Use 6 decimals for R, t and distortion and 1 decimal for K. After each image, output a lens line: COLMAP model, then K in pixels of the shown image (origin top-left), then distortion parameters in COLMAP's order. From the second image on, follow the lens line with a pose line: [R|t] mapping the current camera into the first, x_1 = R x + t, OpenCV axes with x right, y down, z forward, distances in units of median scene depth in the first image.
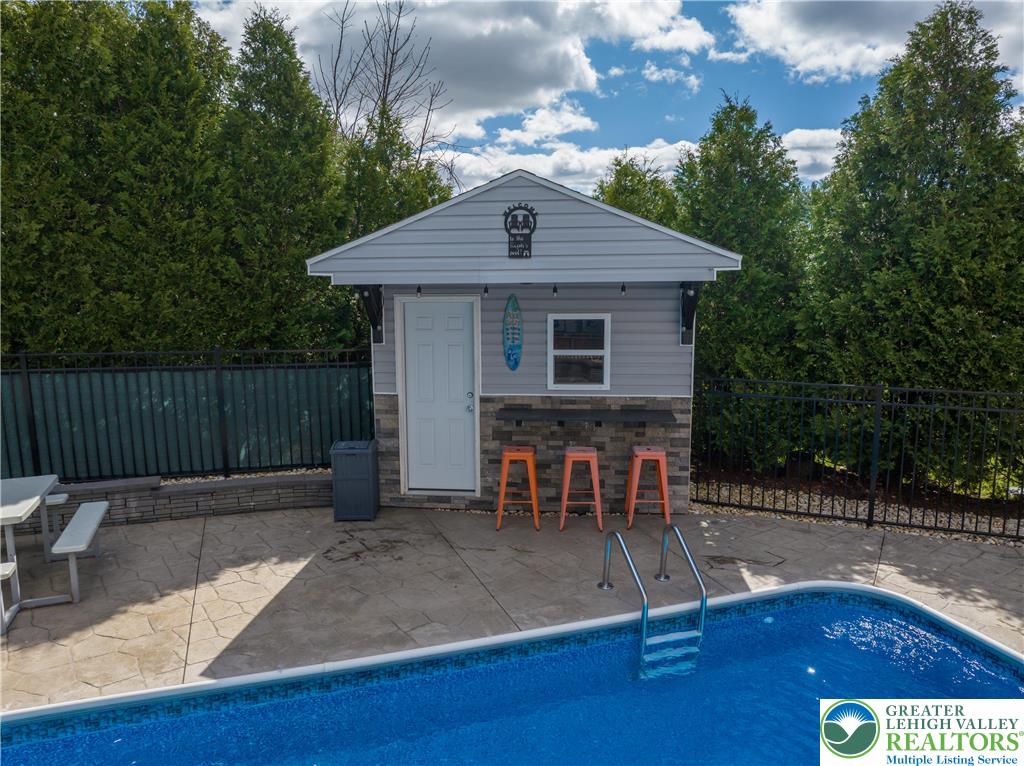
lens RADIAL K [[718.8, 0, 517.3], [0, 718.8, 381.5], [0, 0, 1]] dist [-0.034926, -0.005247]
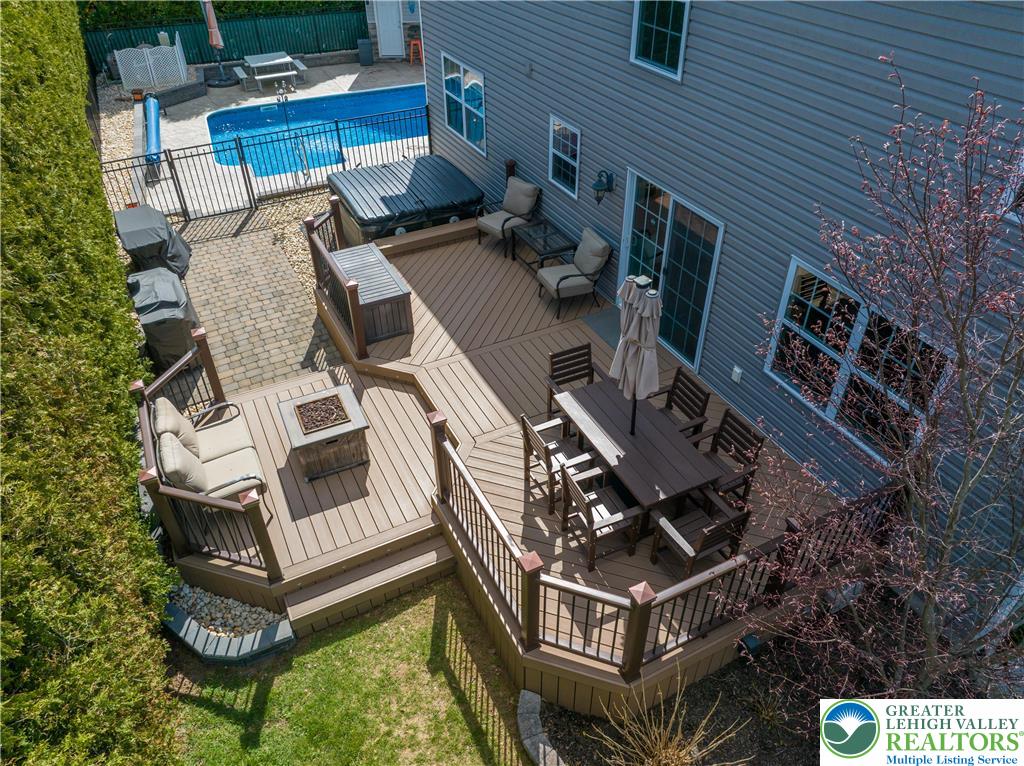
lens RADIAL K [[718.8, 0, 513.6], [0, 718.8, 380.8], [0, 0, 1]] dist [-0.034926, -0.005247]
pose [[0.997354, -0.049999, 0.052781, 0.198423], [0.017485, 0.869629, 0.493395, -0.148260], [-0.070569, -0.491167, 0.868202, -2.585701]]
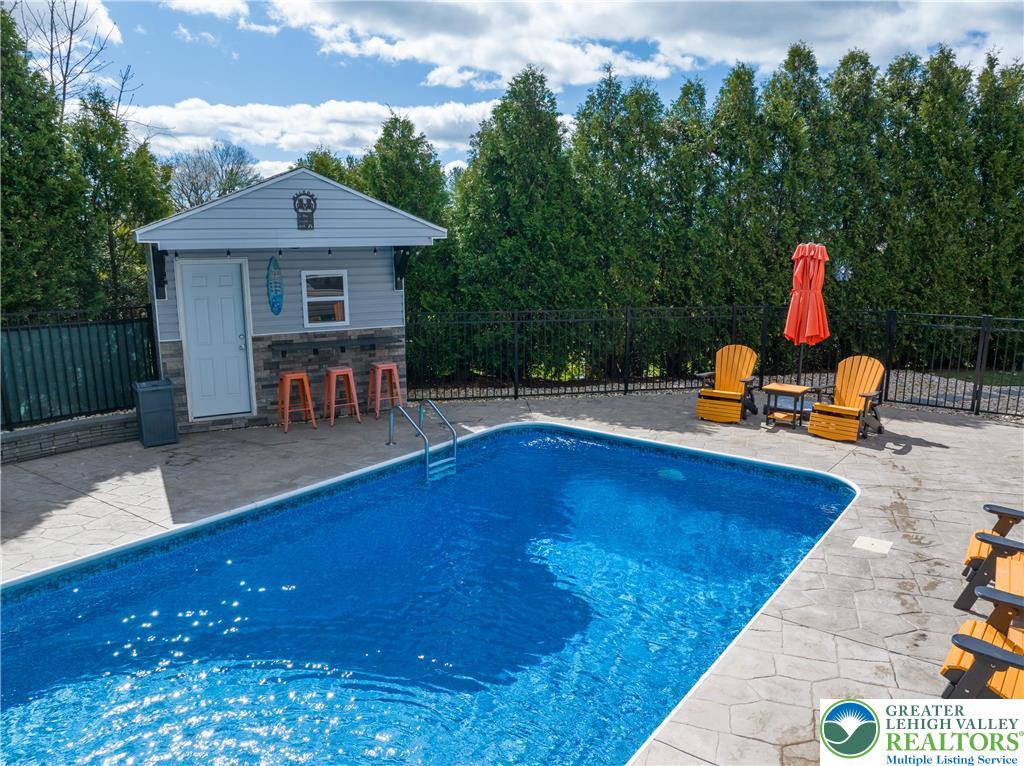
lens RADIAL K [[718.8, 0, 514.3], [0, 718.8, 390.5], [0, 0, 1]] dist [-0.034926, -0.005247]
pose [[0.830359, -0.110623, 0.546138, -0.382747], [0.080644, 0.993635, 0.078653, 0.054722], [-0.551363, -0.021267, 0.833995, -0.343442]]
